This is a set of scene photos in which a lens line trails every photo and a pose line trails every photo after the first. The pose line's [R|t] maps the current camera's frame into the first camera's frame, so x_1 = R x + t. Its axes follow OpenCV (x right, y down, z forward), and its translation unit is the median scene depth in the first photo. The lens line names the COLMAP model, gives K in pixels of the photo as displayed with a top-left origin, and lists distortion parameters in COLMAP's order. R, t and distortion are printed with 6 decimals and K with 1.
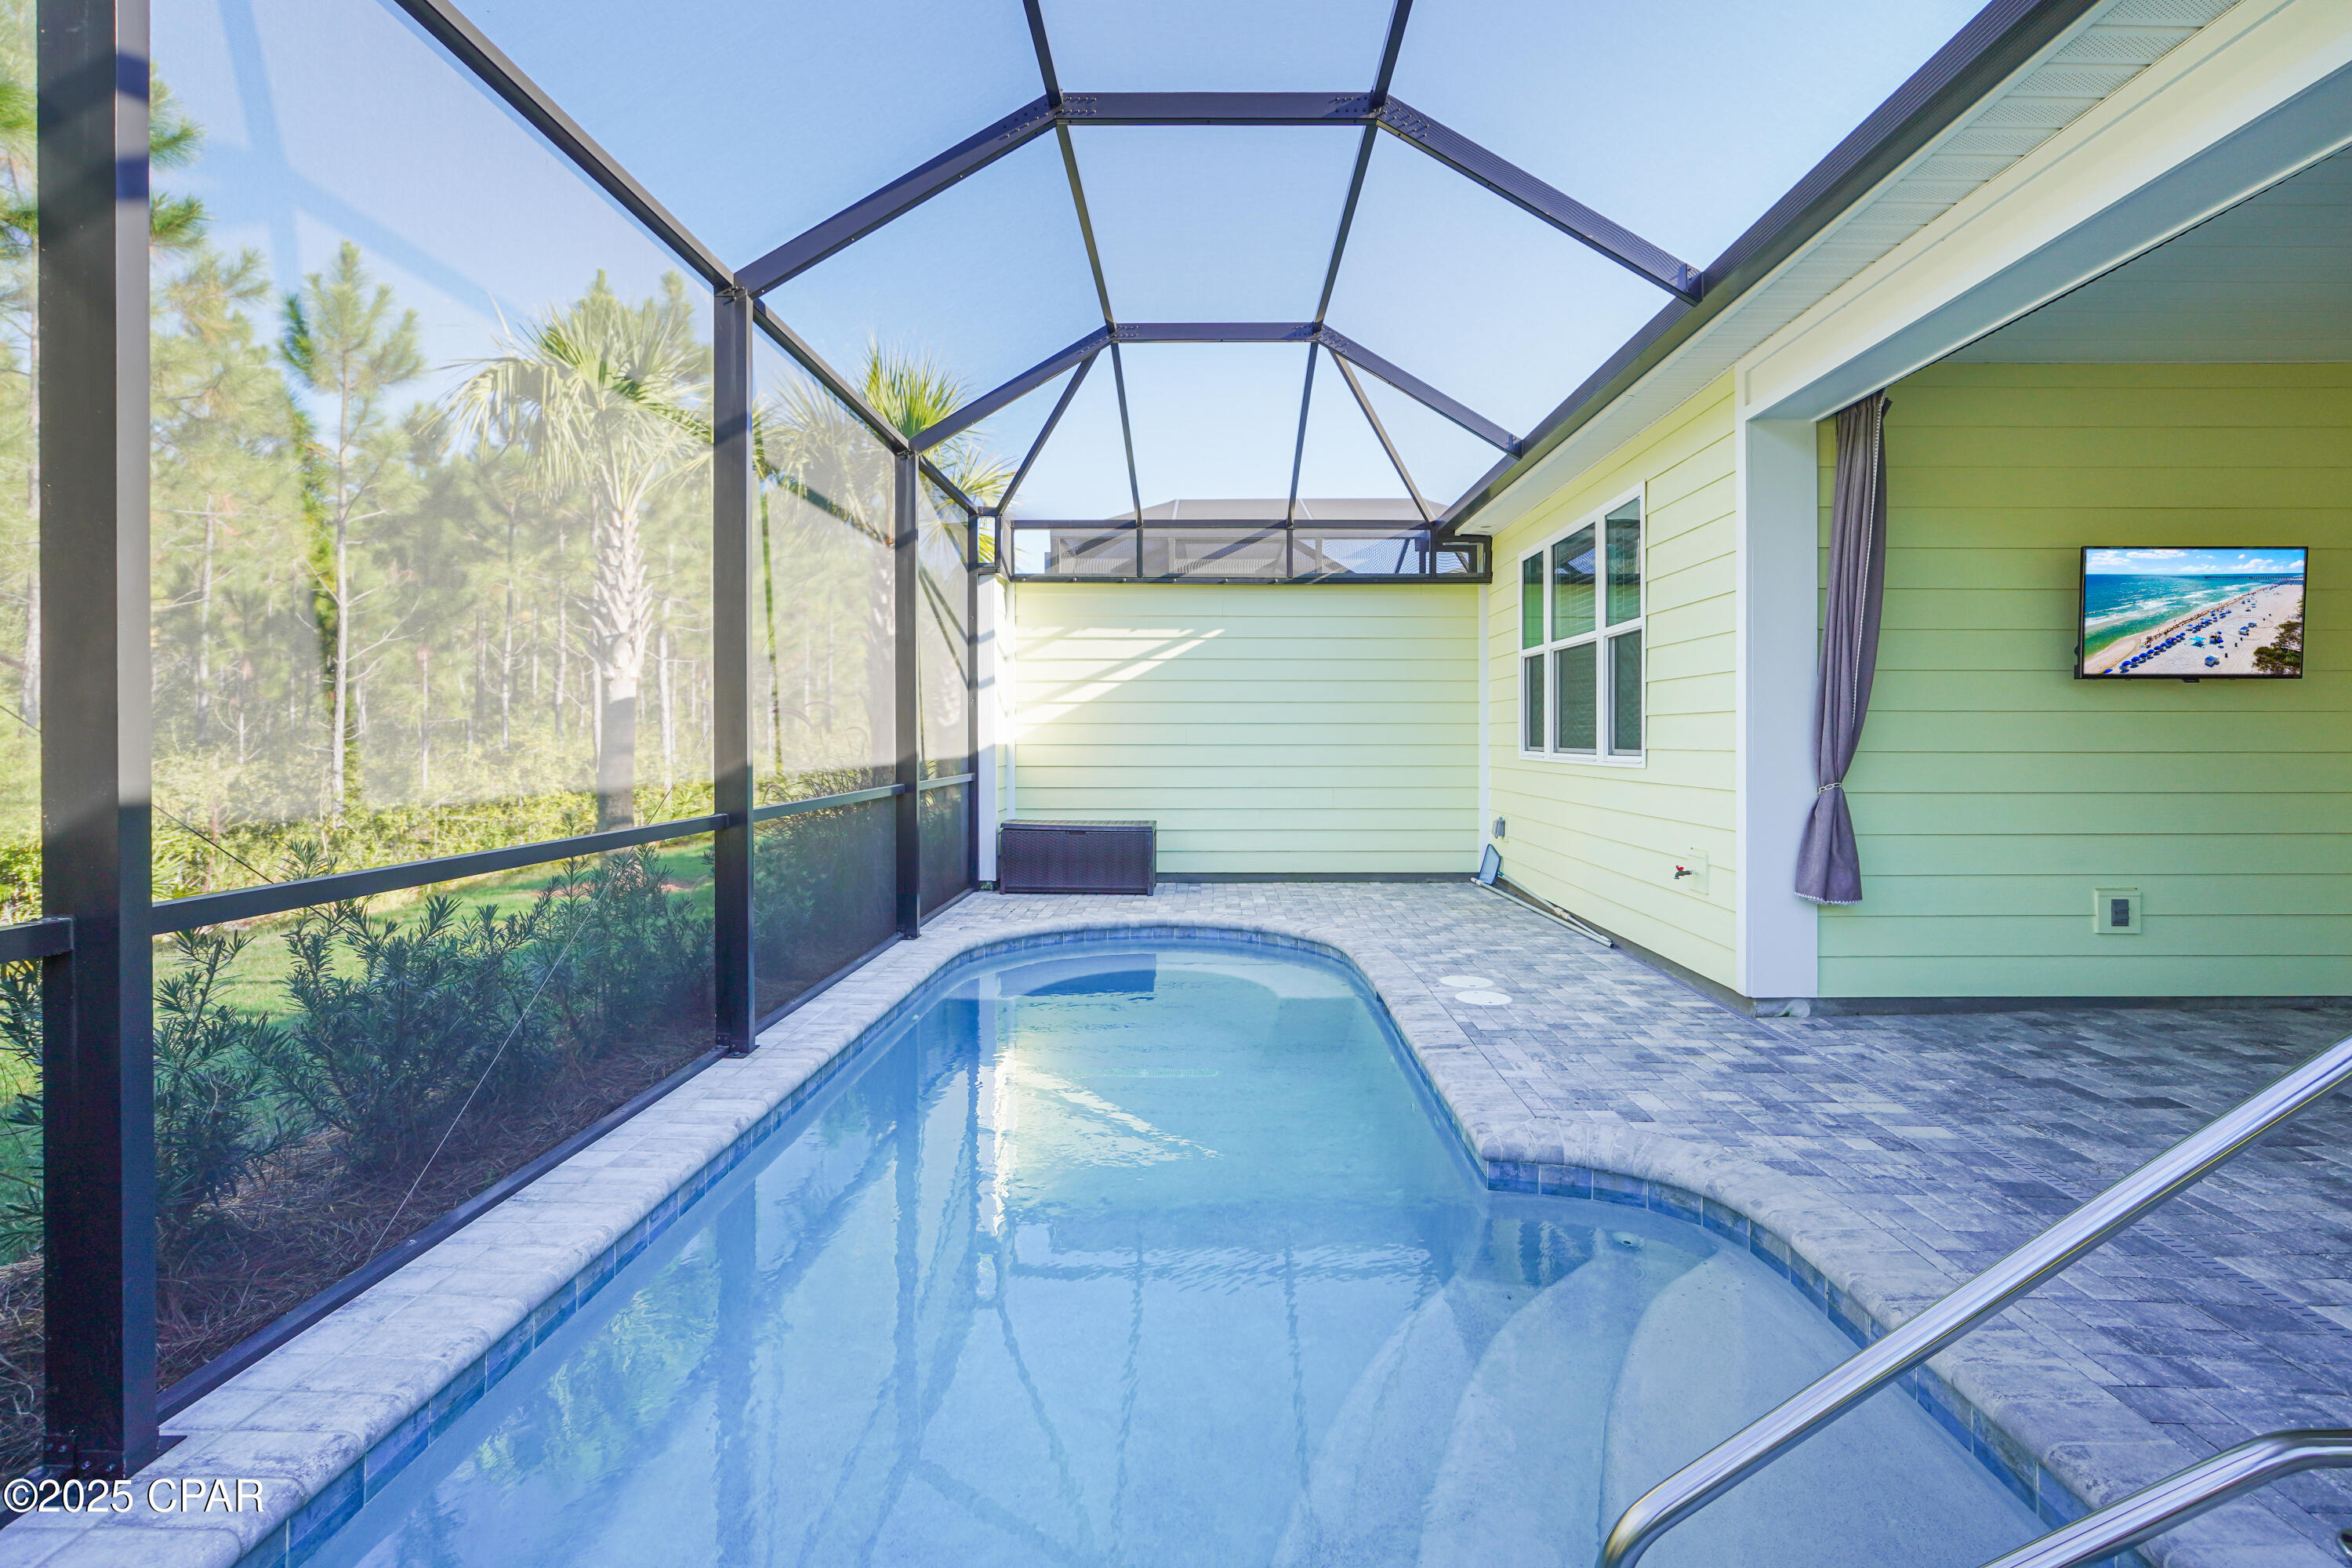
lens RADIAL K [[1029.9, 0, 1198.3], [0, 1029.9, 775.4], [0, 0, 1]] dist [-0.018921, 0.004967]
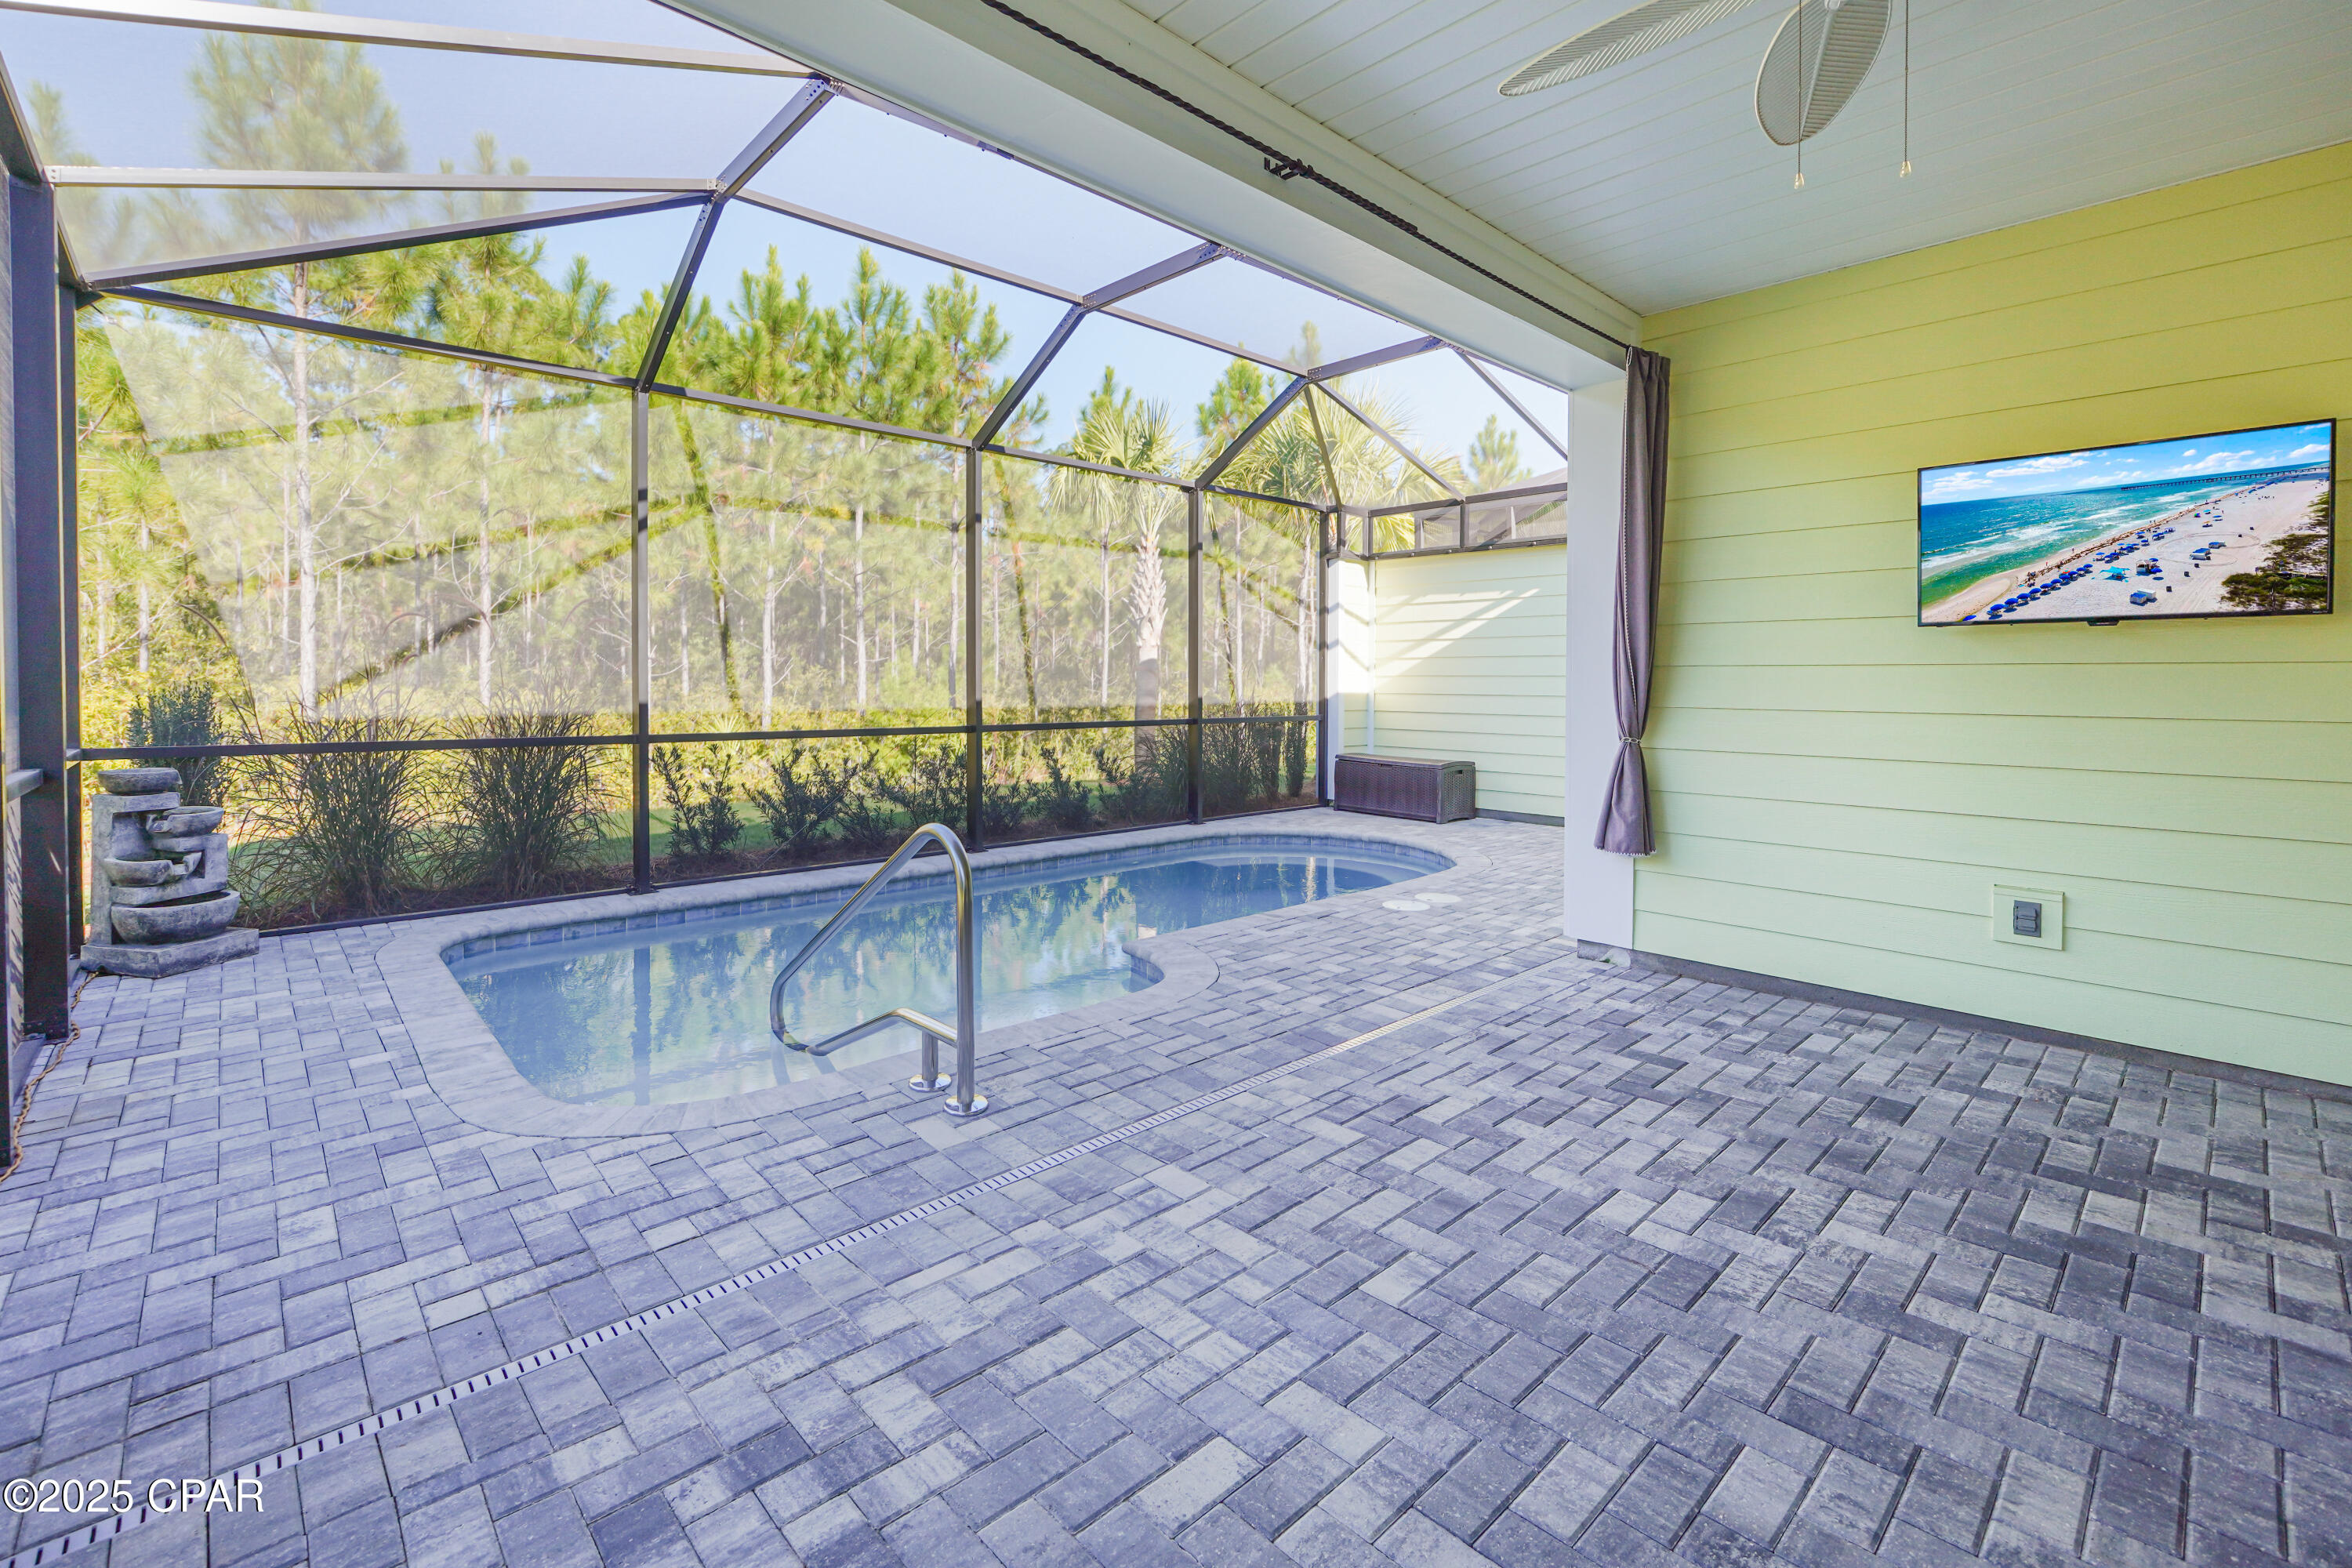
lens RADIAL K [[1015.4, 0, 1149.3], [0, 1015.4, 729.5], [0, 0, 1]] dist [-0.014120, 0.003454]
pose [[0.679033, 0.034606, -0.733292, 0.840498], [-0.027385, 0.999387, 0.021804, -0.009271], [0.733597, 0.005276, 0.679564, -0.034927]]
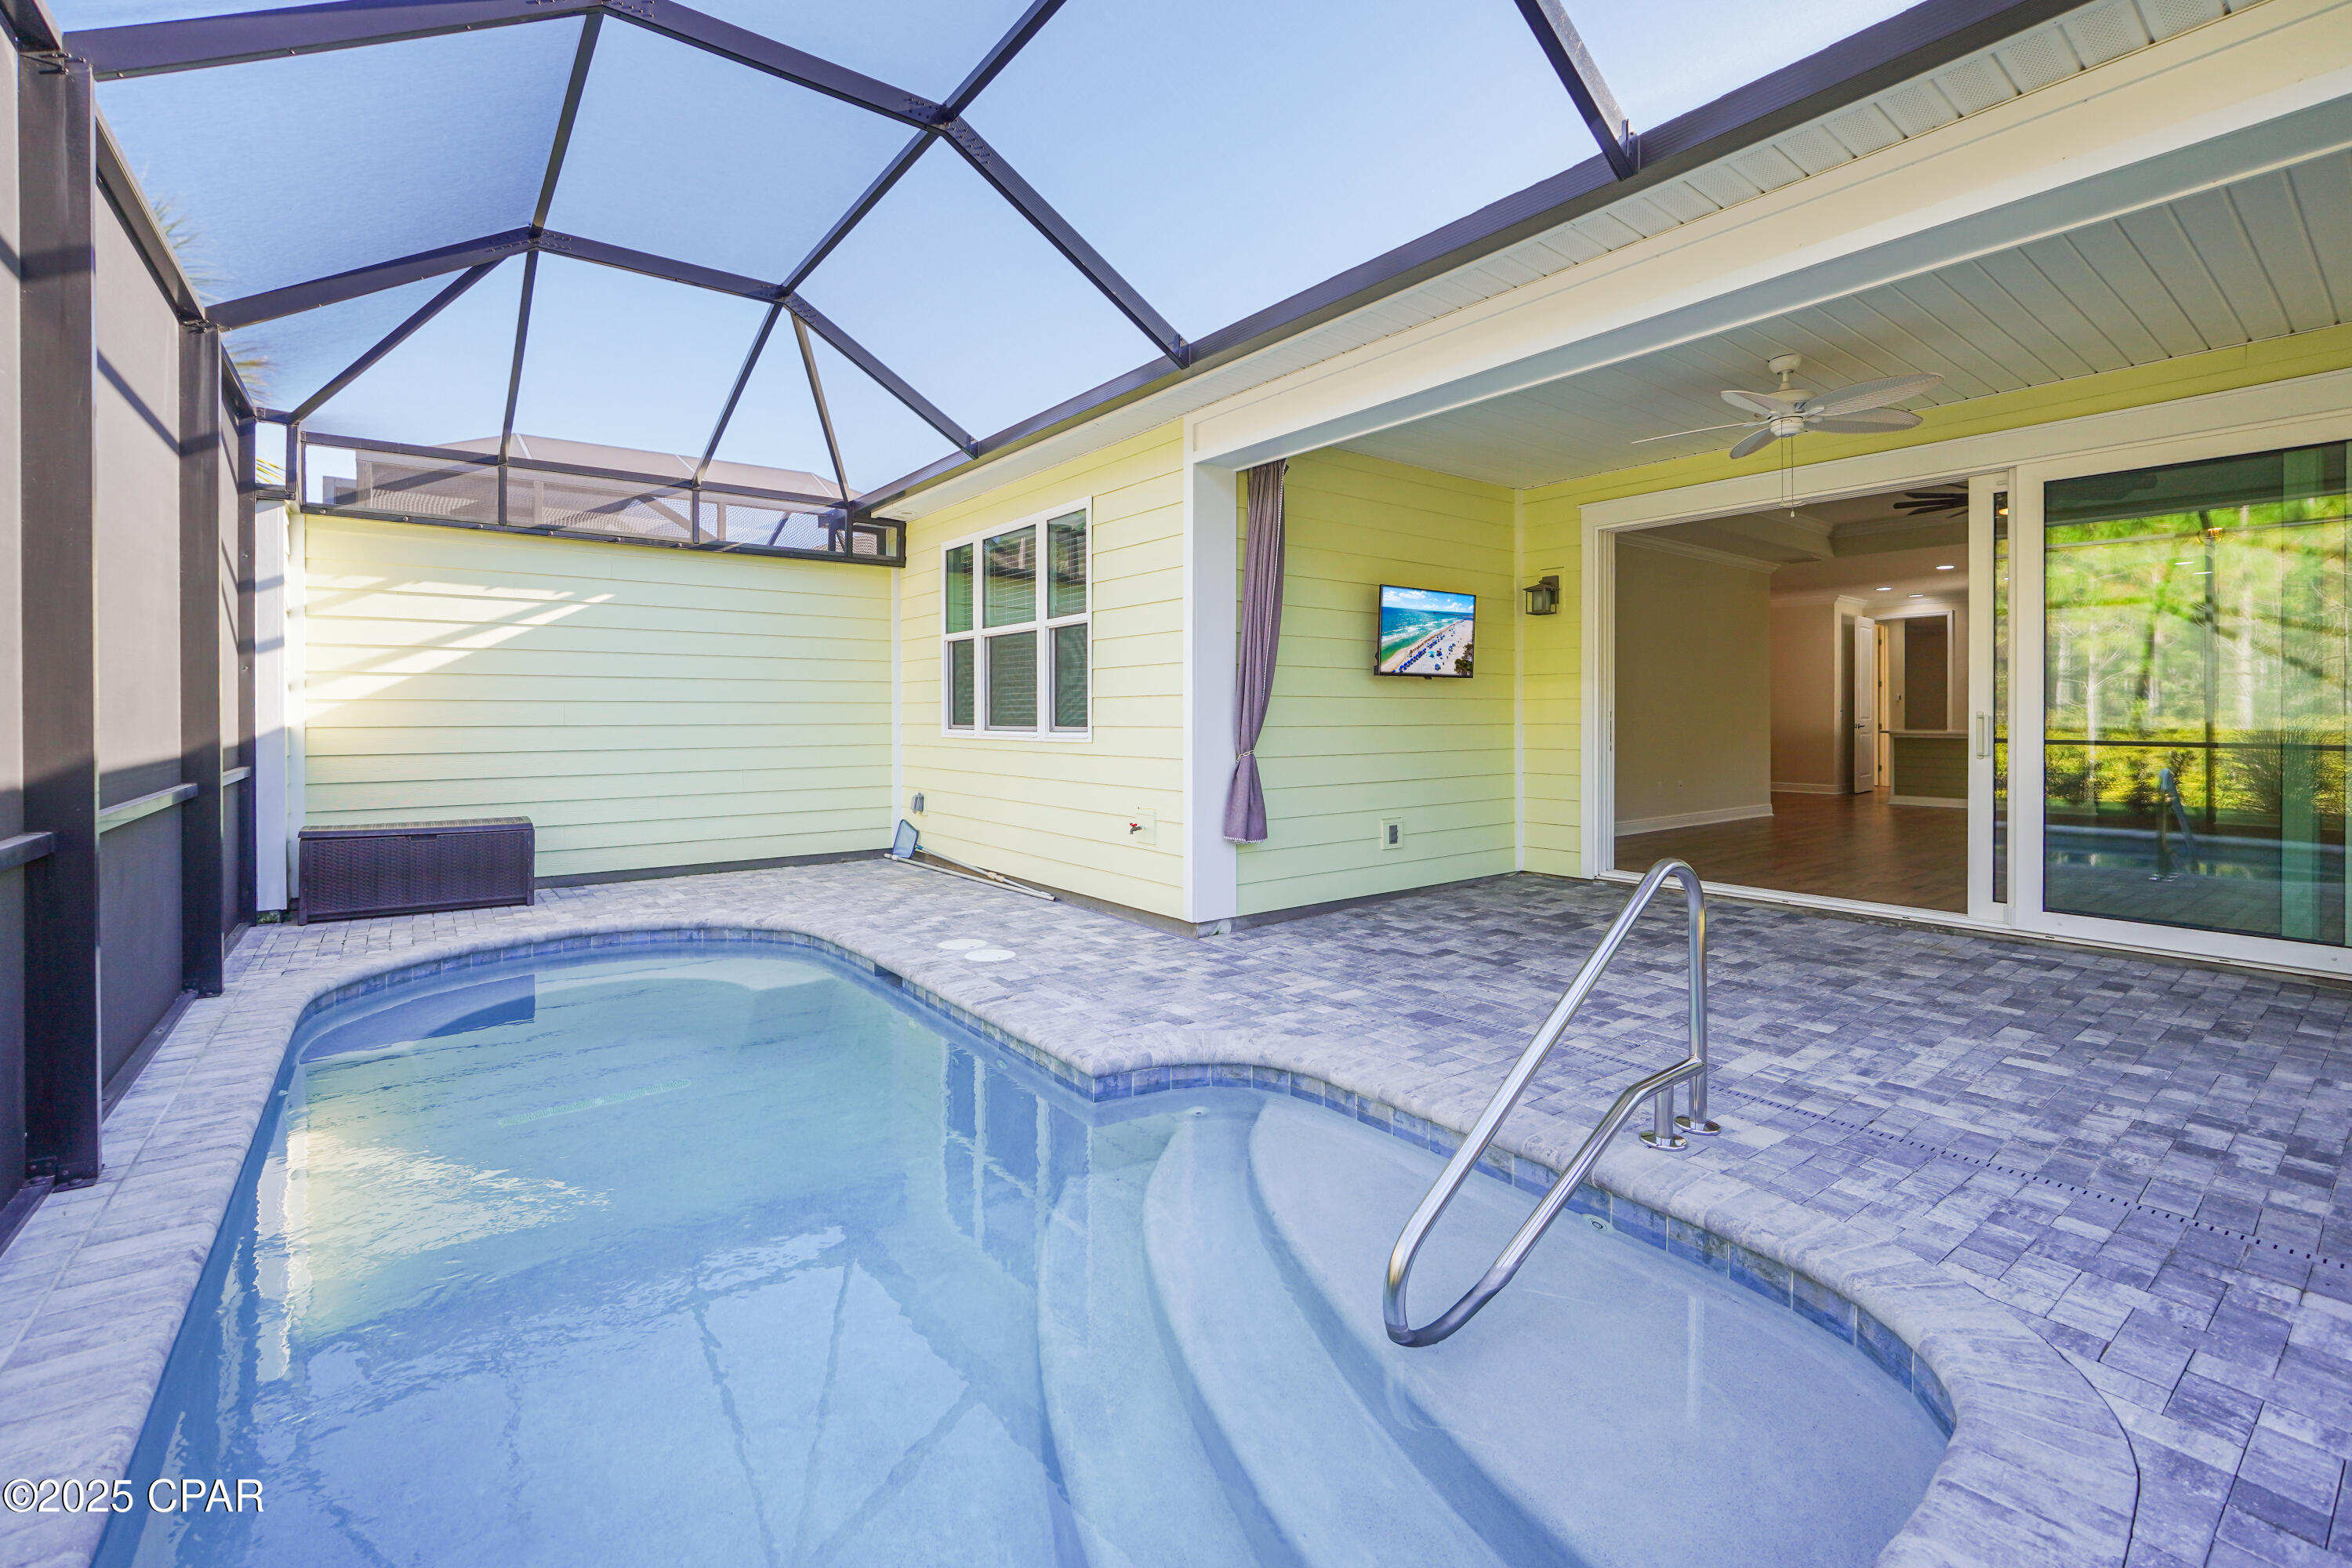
lens RADIAL K [[1029.9, 0, 1198.3], [0, 1029.9, 775.4], [0, 0, 1]] dist [-0.018921, 0.004967]
pose [[0.781271, -0.036567, 0.623120, -0.211221], [0.023249, 0.999295, 0.029493, -0.002404], [-0.623759, -0.008555, 0.781570, 0.004184]]
